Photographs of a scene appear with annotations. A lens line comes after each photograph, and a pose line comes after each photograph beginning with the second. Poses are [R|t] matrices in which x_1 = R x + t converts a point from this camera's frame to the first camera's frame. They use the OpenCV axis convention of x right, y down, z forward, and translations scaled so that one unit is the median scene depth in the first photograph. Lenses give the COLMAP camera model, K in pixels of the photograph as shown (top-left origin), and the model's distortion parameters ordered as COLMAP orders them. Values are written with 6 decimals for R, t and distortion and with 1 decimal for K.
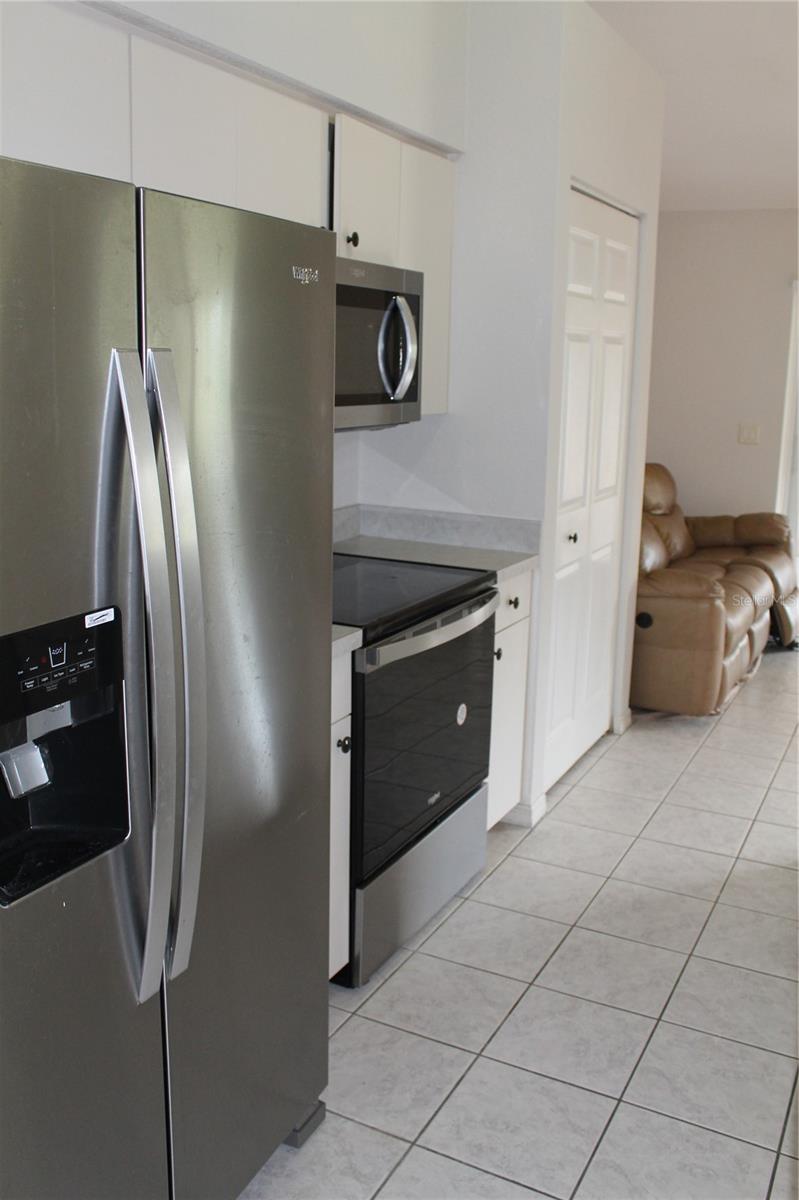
lens RADIAL K [[1010.1, 0, 402.0], [0, 1010.1, 597.9], [0, 0, 1]] dist [-0.157612, 0.132745]
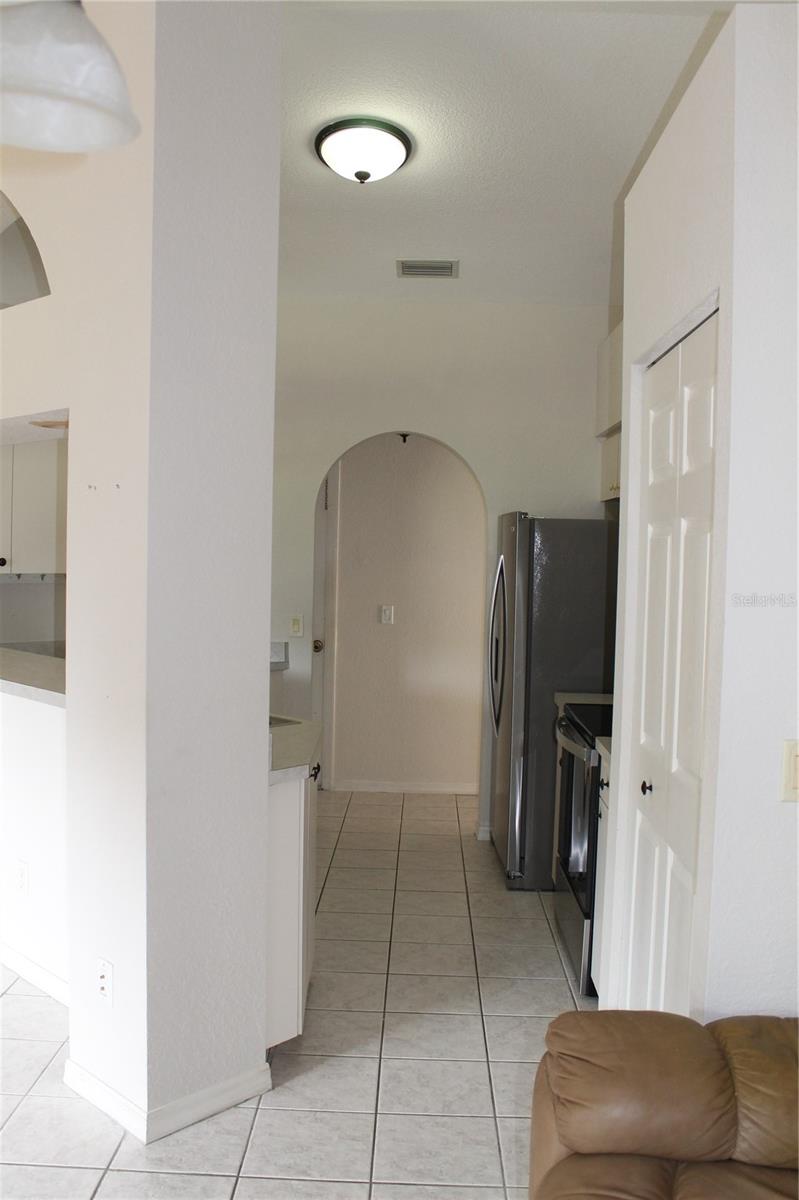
lens RADIAL K [[1010.1, 0, 402.0], [0, 1010.1, 597.9], [0, 0, 1]] dist [-0.157612, 0.132745]
pose [[-0.888966, -0.011780, -0.457823, 0.847822], [-0.138176, 0.959983, 0.243599, -0.443475], [0.436632, 0.279811, -0.855019, 1.890077]]
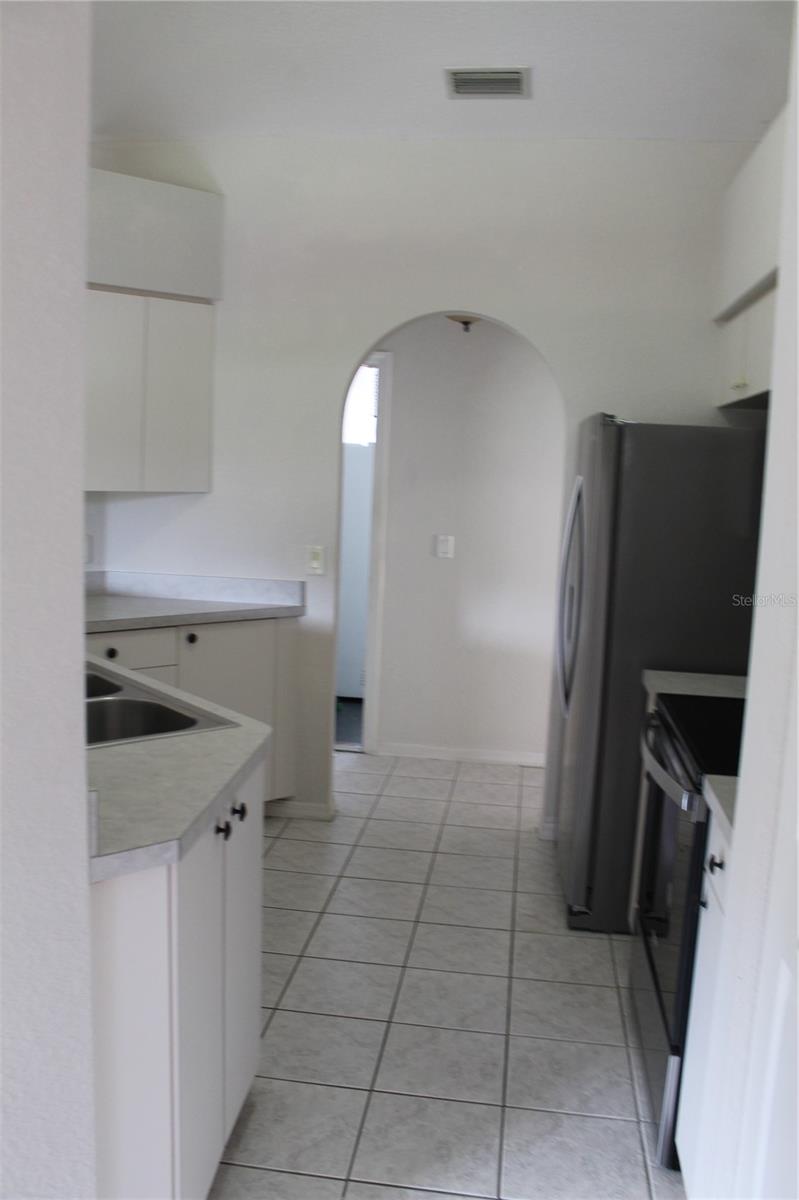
lens RADIAL K [[1010.1, 0, 402.0], [0, 1010.1, 597.9], [0, 0, 1]] dist [-0.157612, 0.132745]
pose [[-0.928438, -0.003829, -0.371467, 0.566154], [-0.135561, 0.934483, 0.329188, -0.352347], [0.345869, 0.355988, -0.868129, 1.521873]]
